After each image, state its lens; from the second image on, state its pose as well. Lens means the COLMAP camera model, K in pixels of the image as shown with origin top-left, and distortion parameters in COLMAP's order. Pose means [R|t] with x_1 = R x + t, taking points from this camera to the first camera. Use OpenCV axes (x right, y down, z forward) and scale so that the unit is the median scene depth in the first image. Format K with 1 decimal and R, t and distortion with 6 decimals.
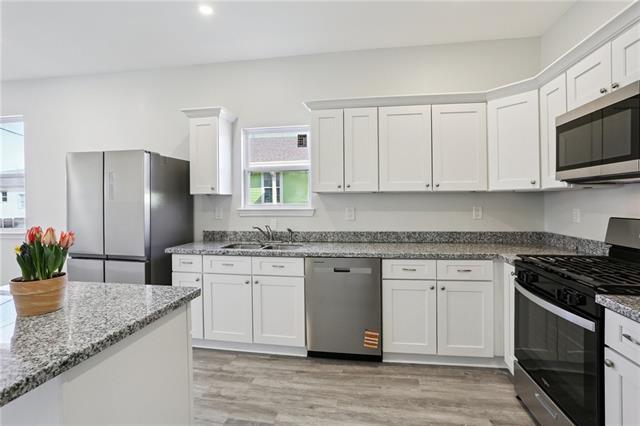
lens RADIAL K [[324.4, 0, 318.4], [0, 324.4, 198.1], [0, 0, 1]] dist [-0.002824, -0.000100]
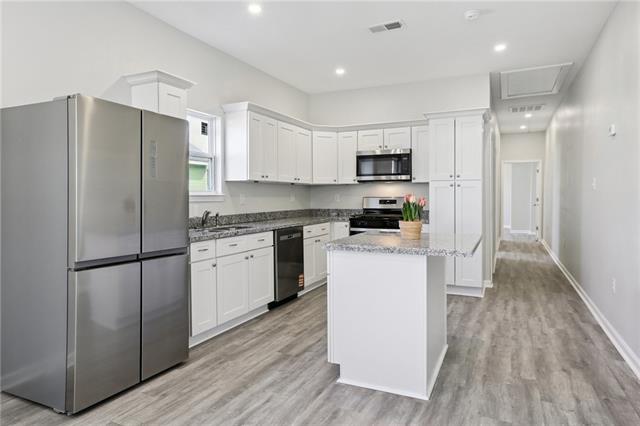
lens RADIAL K [[404.3, 0, 318.6], [0, 404.3, 200.4], [0, 0, 1]] dist [0.001791, 0.000219]
pose [[0.256136, -0.003099, 0.966636, -1.480643], [-0.003964, 0.999983, 0.004256, 0.053625], [-0.966633, -0.004922, 0.256119, 0.405009]]
